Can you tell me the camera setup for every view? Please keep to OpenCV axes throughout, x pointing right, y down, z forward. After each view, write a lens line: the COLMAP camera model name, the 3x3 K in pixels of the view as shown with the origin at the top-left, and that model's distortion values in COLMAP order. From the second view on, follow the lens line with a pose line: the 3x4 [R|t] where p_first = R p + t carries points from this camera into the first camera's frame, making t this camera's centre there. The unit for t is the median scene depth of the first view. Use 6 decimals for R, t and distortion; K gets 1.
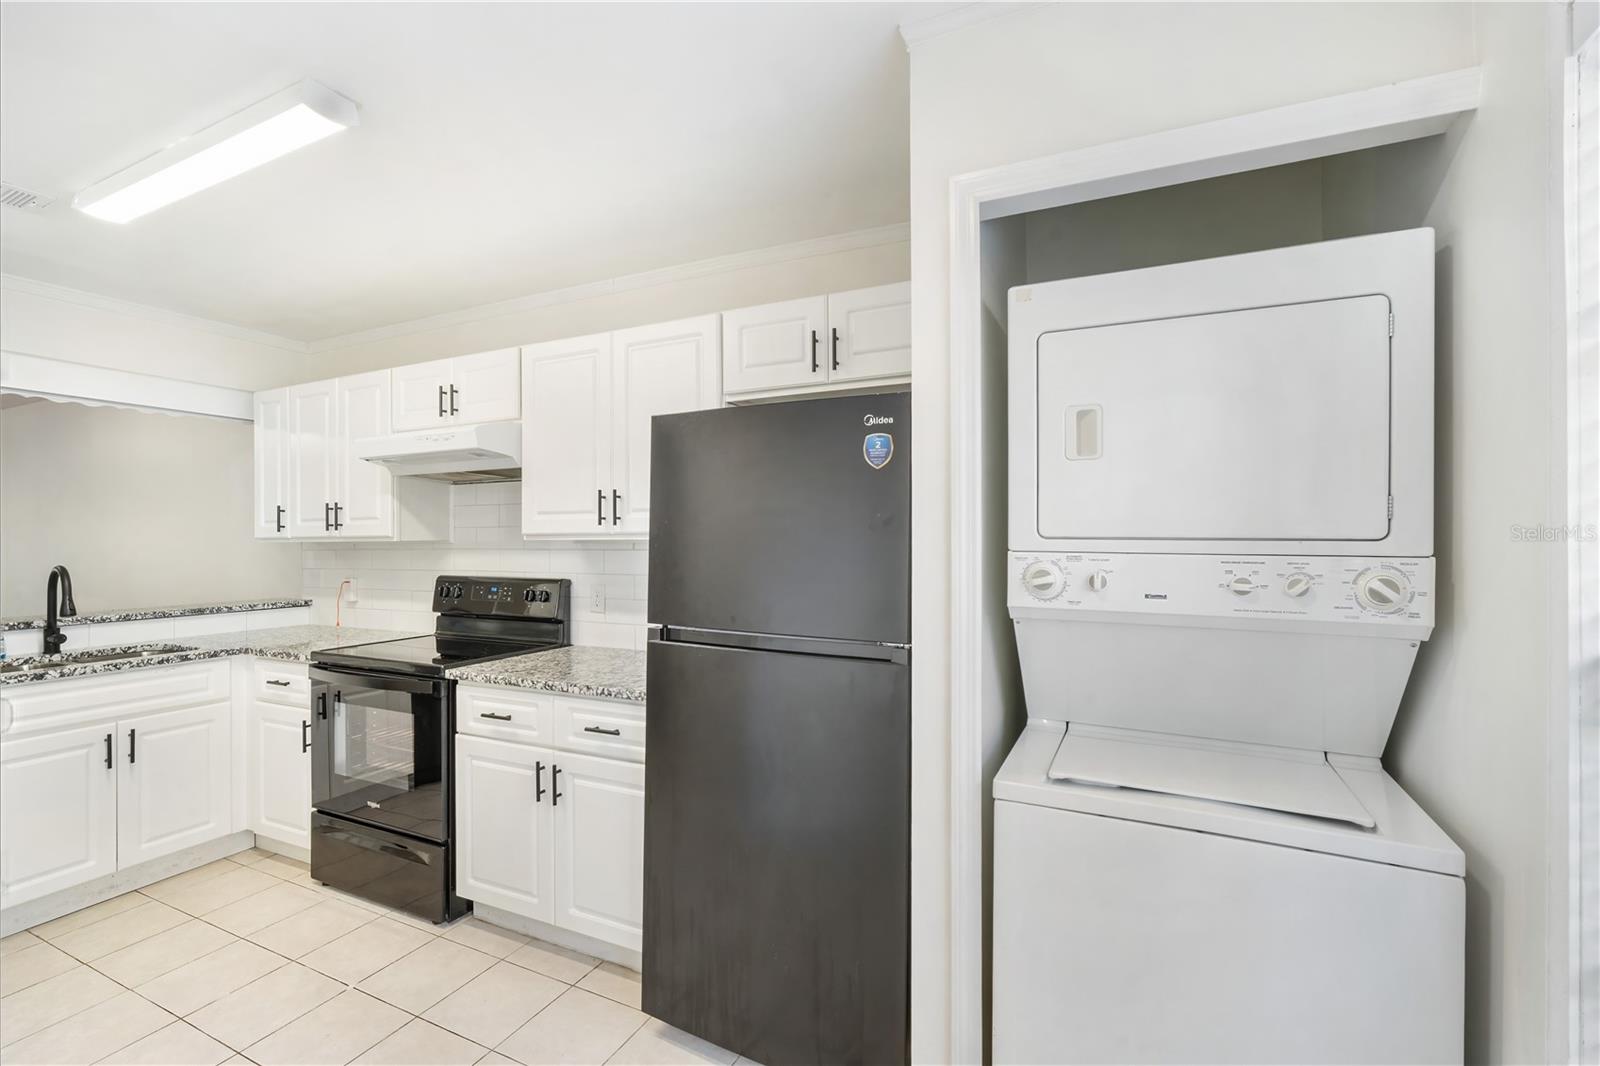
lens RADIAL K [[712.3, 0, 790.1], [0, 712.3, 531.1], [0, 0, 1]] dist [-0.011237, 0.003463]
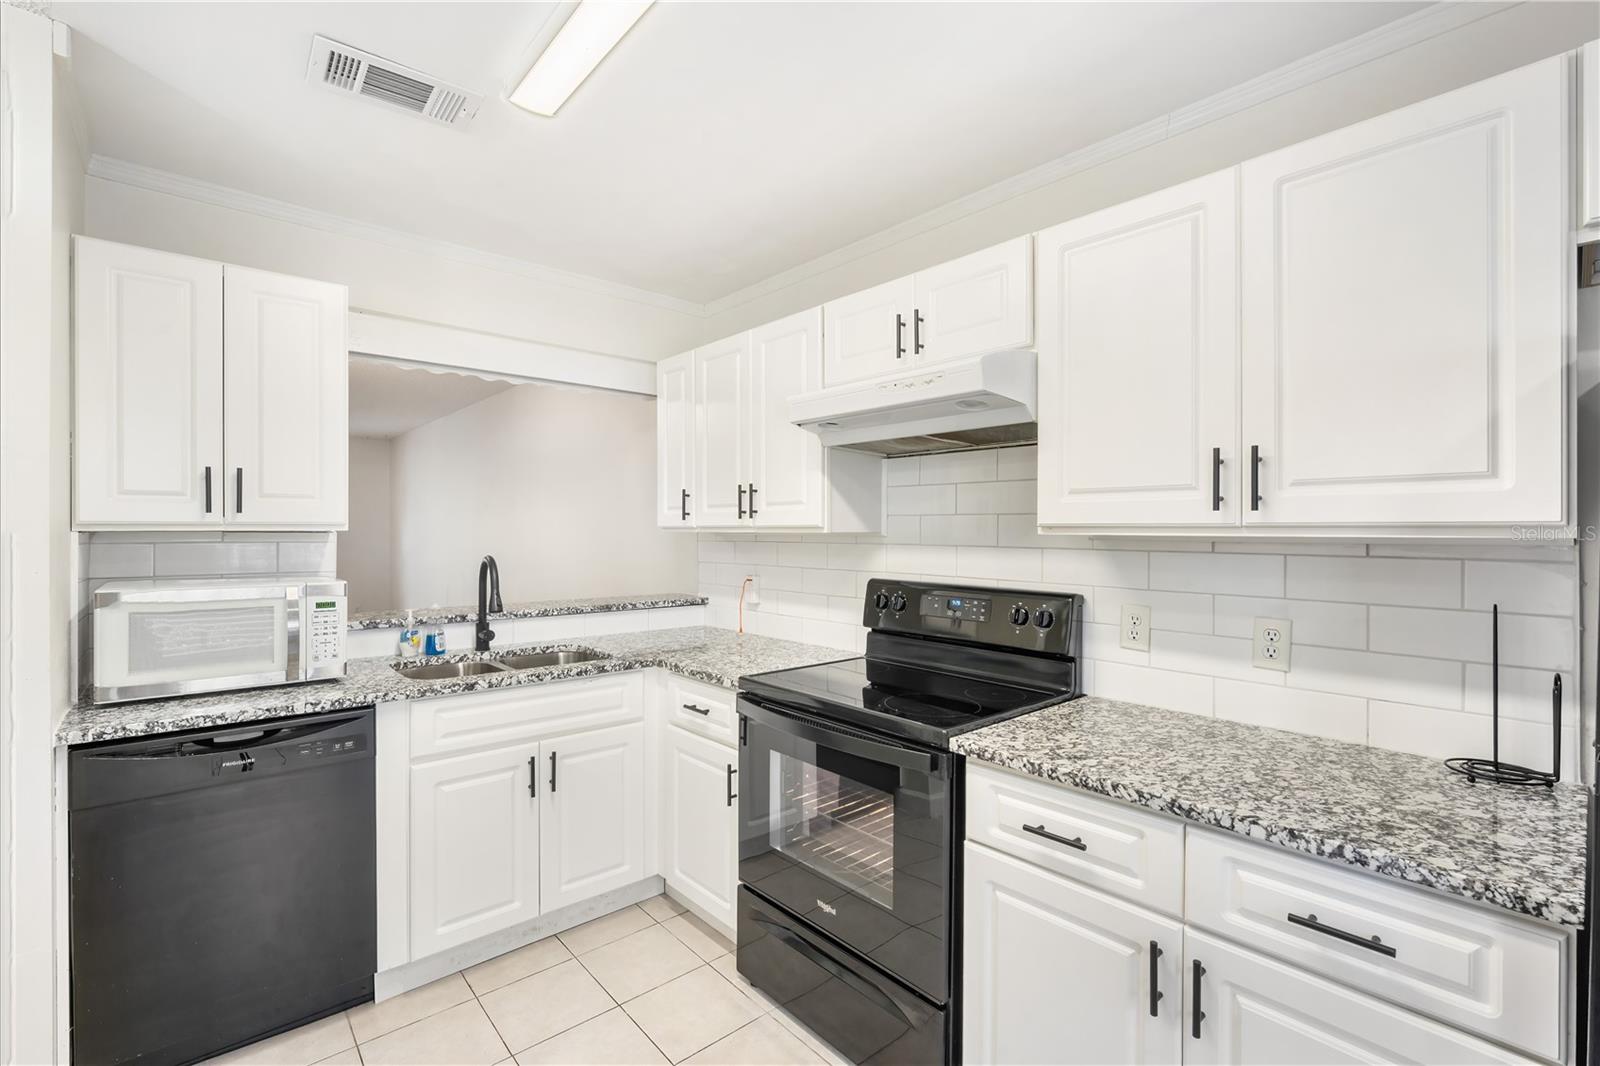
lens RADIAL K [[712.3, 0, 790.1], [0, 712.3, 531.1], [0, 0, 1]] dist [-0.011237, 0.003463]
pose [[0.919469, 0.011140, -0.393005, -0.312761], [-0.006208, 0.999885, 0.013817, 0.002178], [0.393114, -0.010265, 0.919432, 0.306222]]
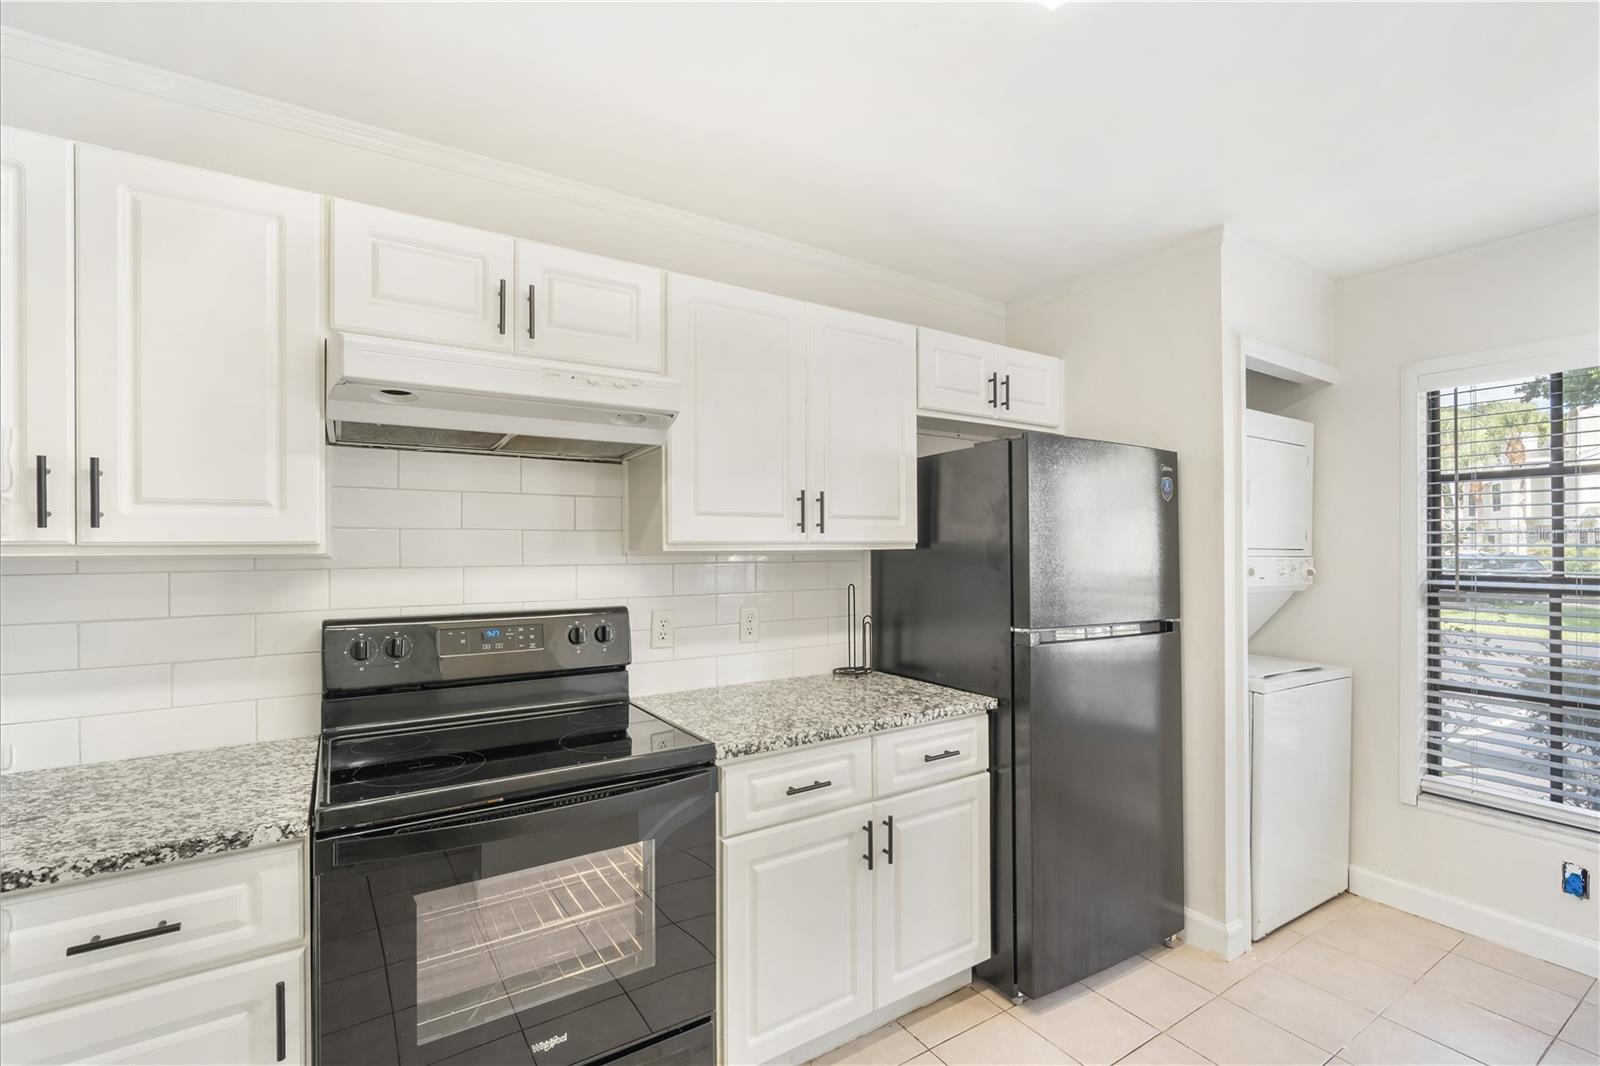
lens RADIAL K [[719.7, 0, 797.0], [0, 719.7, 540.0], [0, 0, 1]] dist [-0.003578, -0.000032]
pose [[0.512912, 0.010434, 0.858378, -0.868099], [-0.010138, 0.999930, -0.006096, 0.004721], [-0.858381, -0.005576, 0.512982, 0.505138]]
